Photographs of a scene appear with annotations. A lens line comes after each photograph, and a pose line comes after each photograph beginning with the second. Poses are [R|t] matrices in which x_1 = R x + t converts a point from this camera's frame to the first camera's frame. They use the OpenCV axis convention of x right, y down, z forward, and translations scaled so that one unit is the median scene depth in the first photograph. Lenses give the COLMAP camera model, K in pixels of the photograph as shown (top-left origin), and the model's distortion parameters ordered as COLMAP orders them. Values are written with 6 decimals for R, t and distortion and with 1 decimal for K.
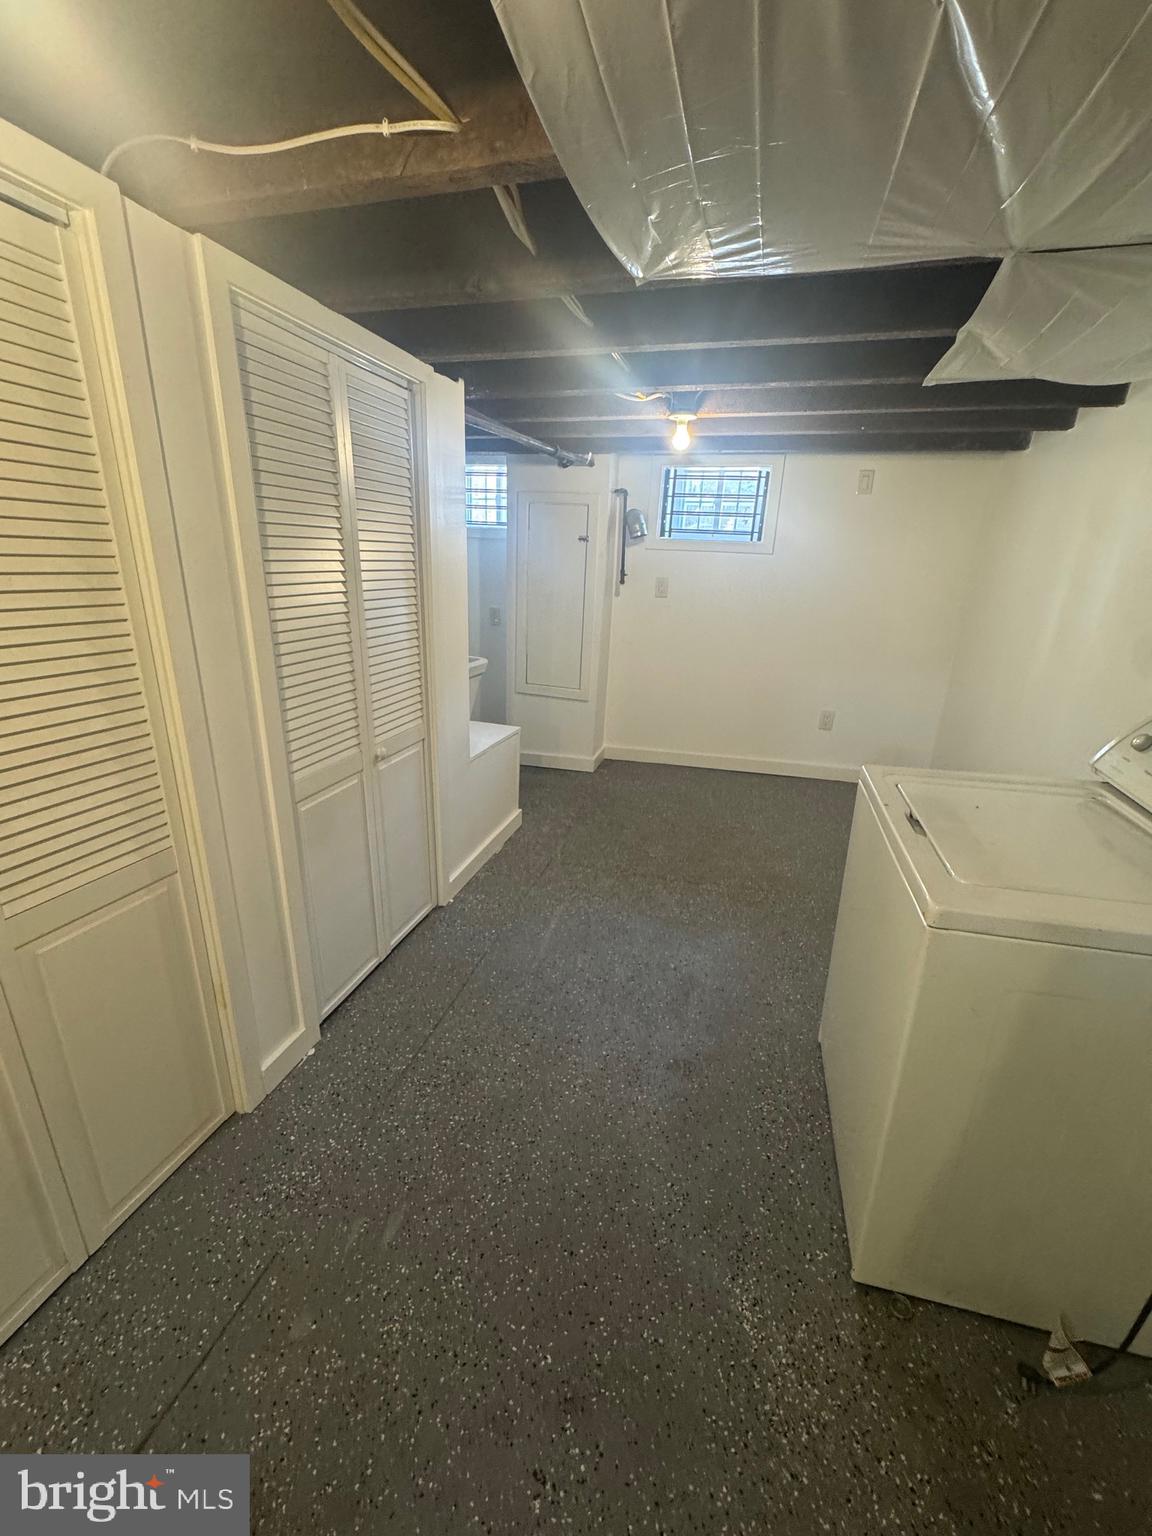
lens RADIAL K [[614.5, 0, 576.0], [0, 614.5, 768.0], [0, 0, 1]] dist [-0.002062, -0.000004]
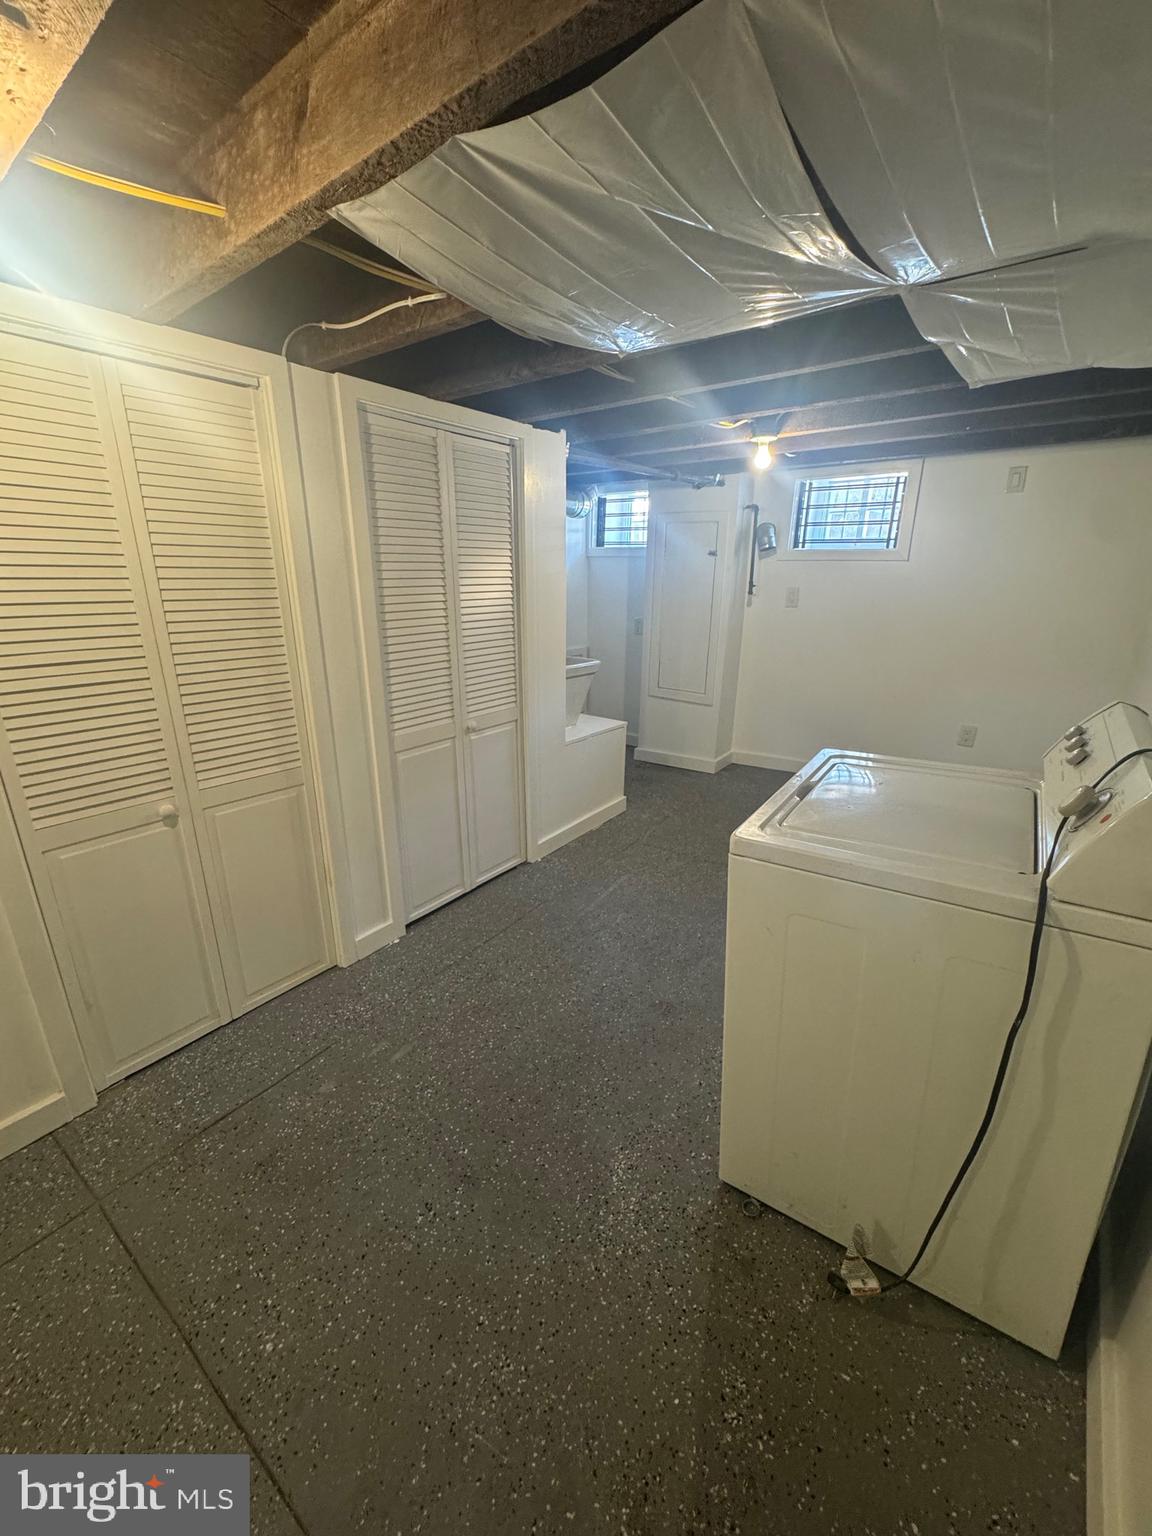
lens RADIAL K [[615.2, 0, 576.0], [0, 615.2, 768.0], [0, 0, 1]] dist [-0.000551, 0.000176]
pose [[0.937107, 0.075686, -0.340739, 0.265309], [-0.085082, 0.996293, -0.012693, 0.049095], [0.338515, 0.040885, 0.940072, -0.108177]]
